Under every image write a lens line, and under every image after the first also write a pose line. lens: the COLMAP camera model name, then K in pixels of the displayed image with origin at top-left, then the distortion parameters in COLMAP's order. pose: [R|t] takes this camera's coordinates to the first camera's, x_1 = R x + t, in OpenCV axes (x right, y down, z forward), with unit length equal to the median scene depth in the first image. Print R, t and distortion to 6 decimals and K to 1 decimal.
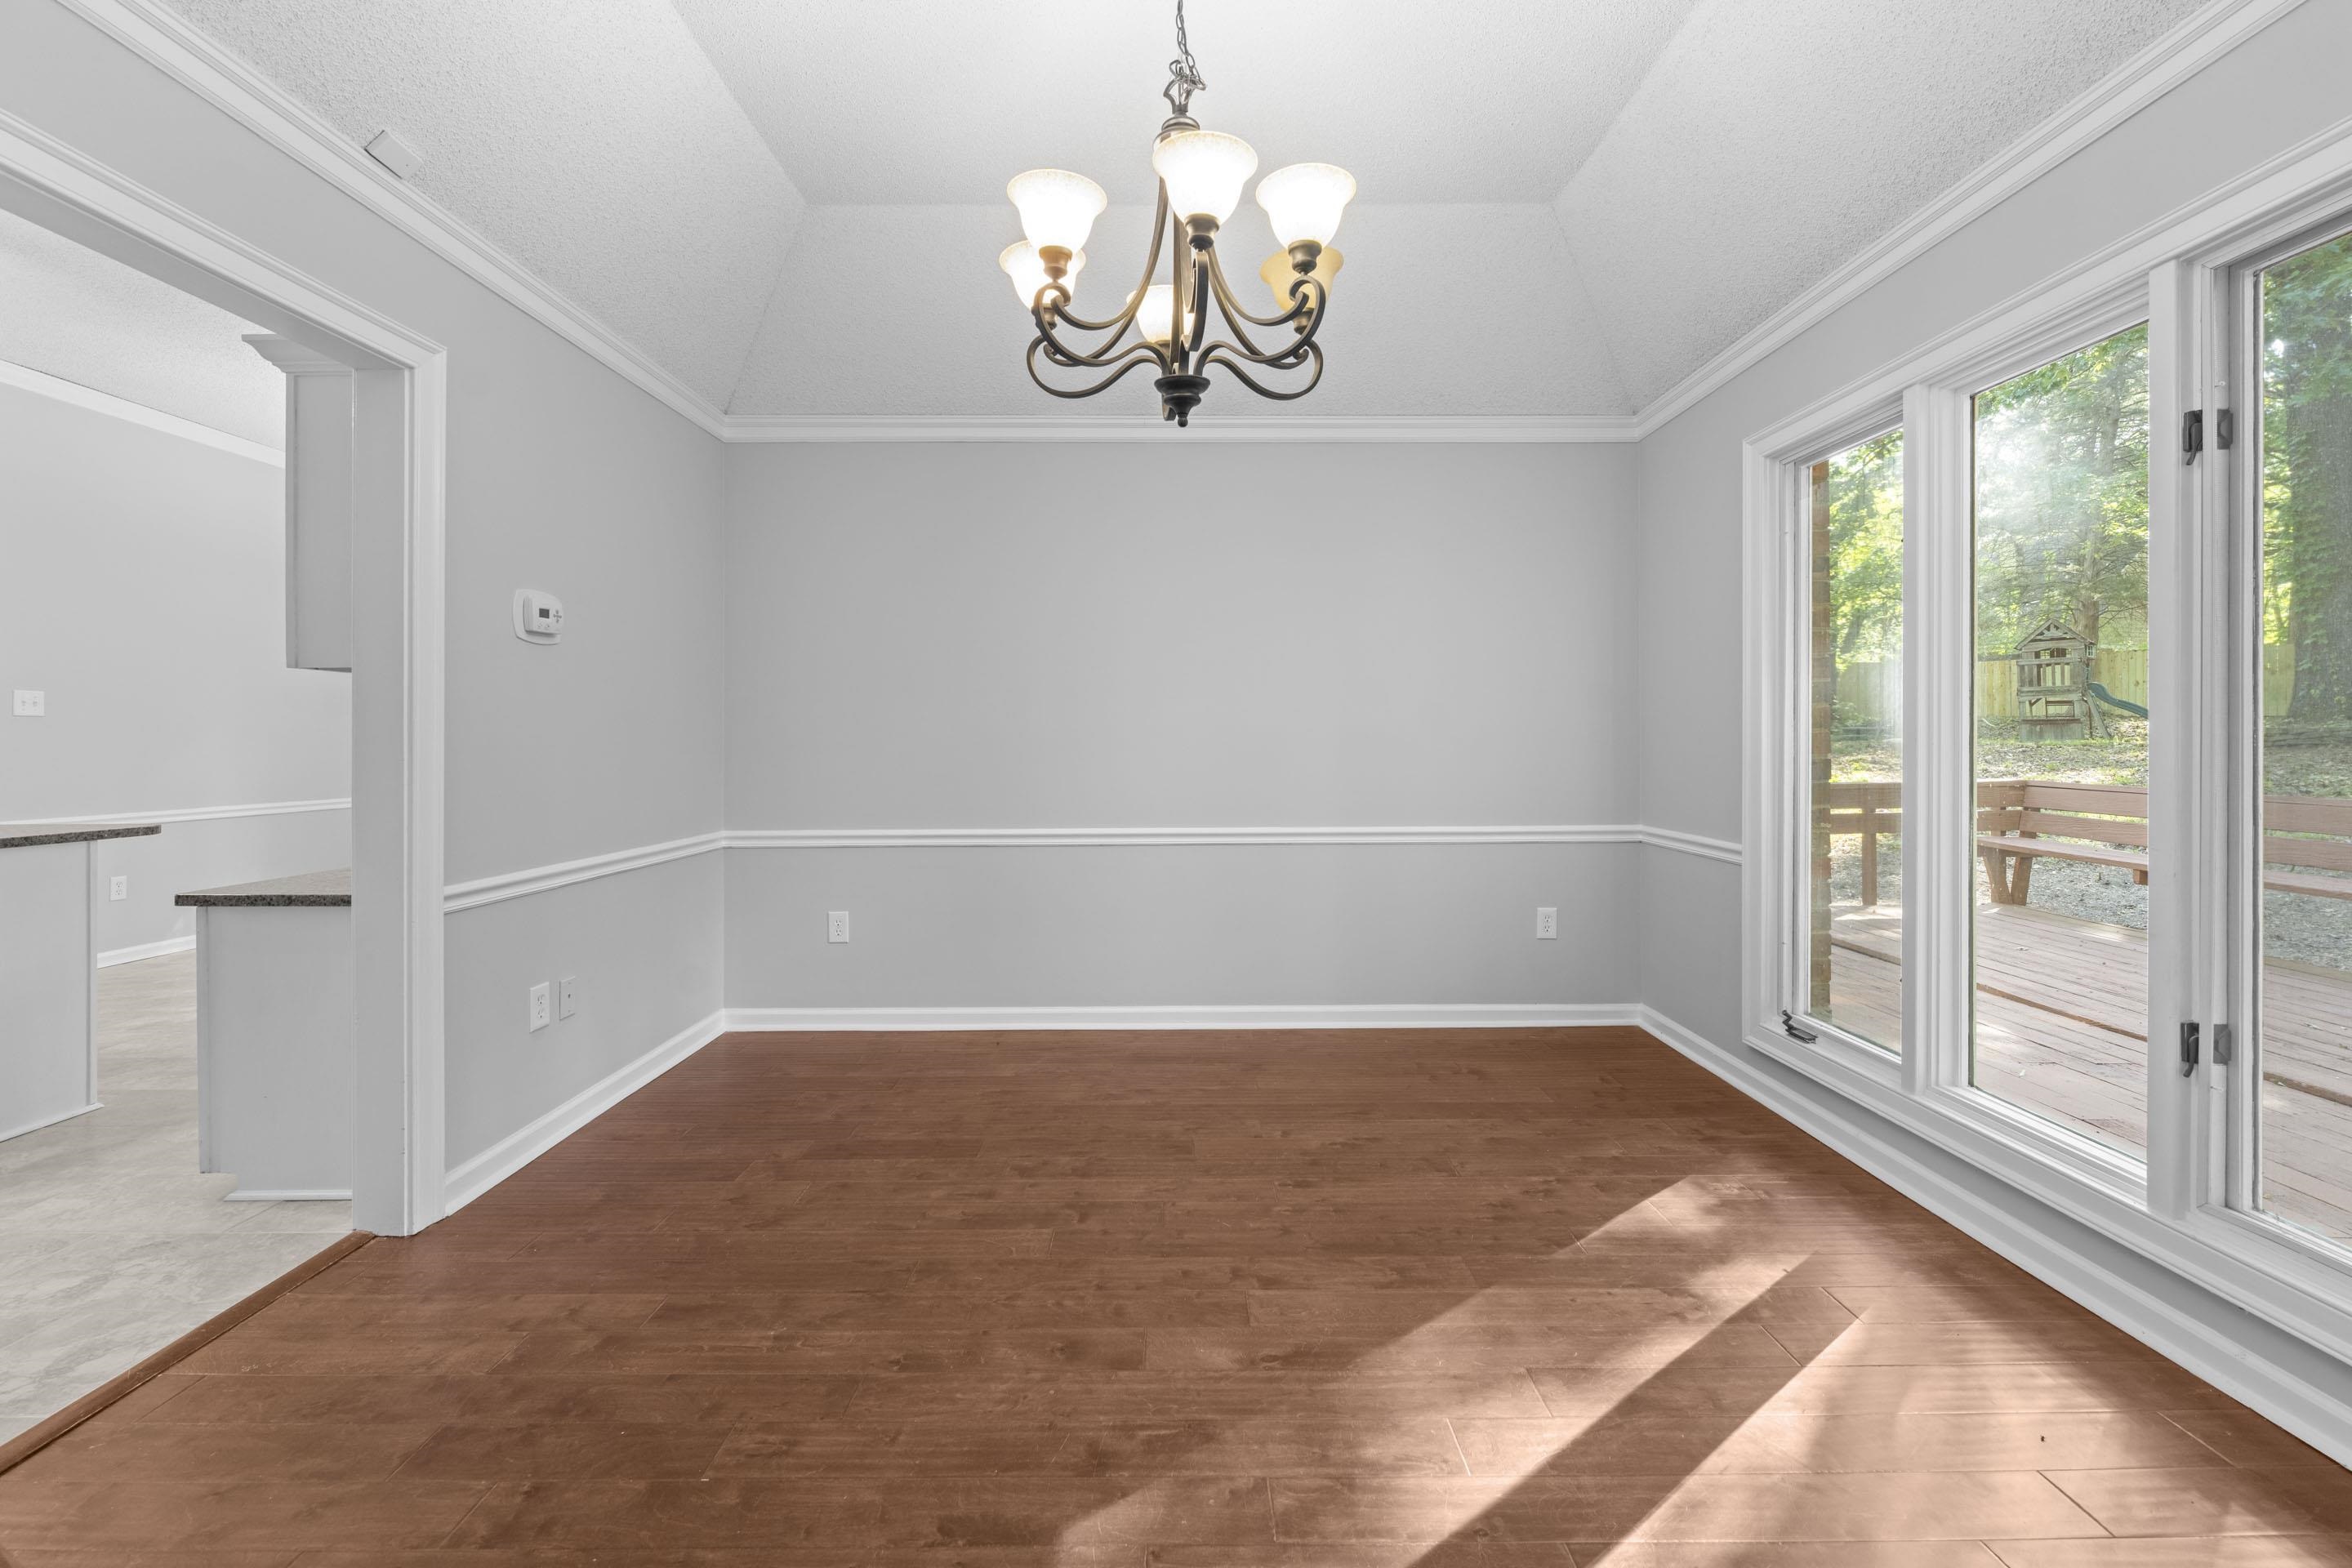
lens RADIAL K [[953.0, 0, 1175.5], [0, 953.0, 738.2], [0, 0, 1]] dist [0.000791, -0.000113]
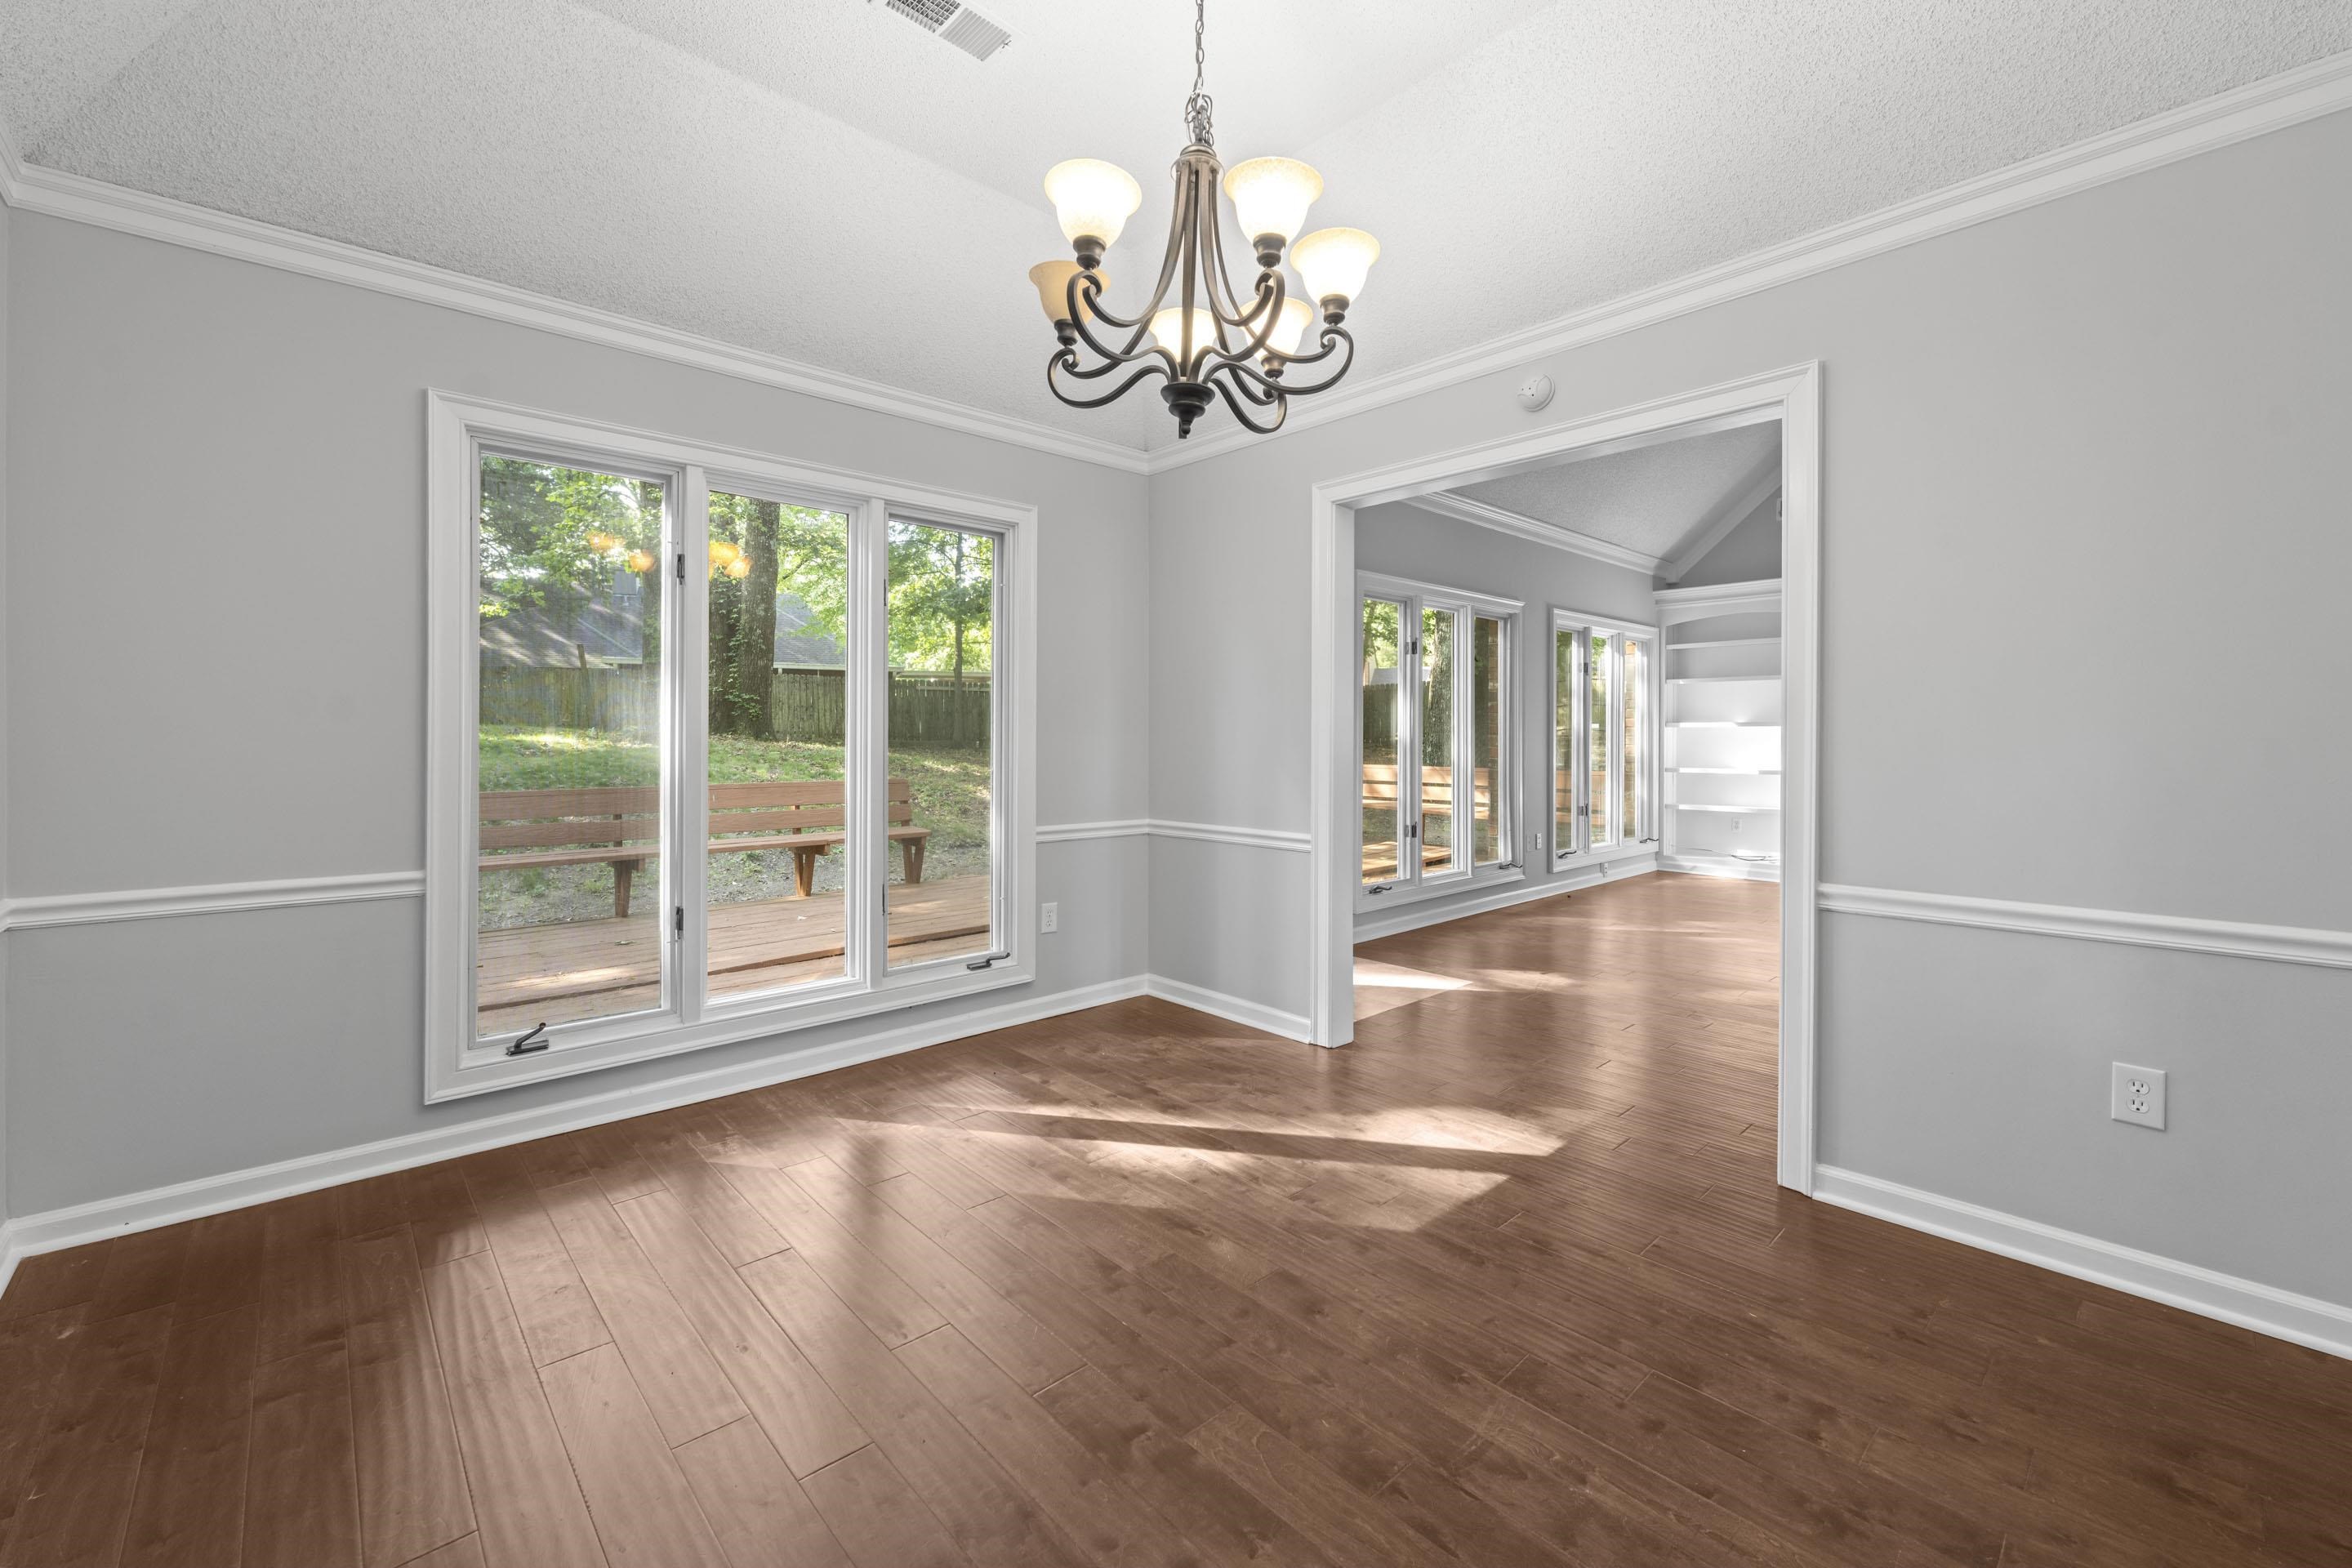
lens RADIAL K [[953.0, 0, 1175.5], [0, 953.0, 738.2], [0, 0, 1]] dist [0.000791, -0.000113]
pose [[-0.672399, 0.003871, 0.740179, -0.766851], [0.002393, 0.999992, -0.003056, 0.001116], [-0.740185, -0.000283, -0.672403, 1.752601]]
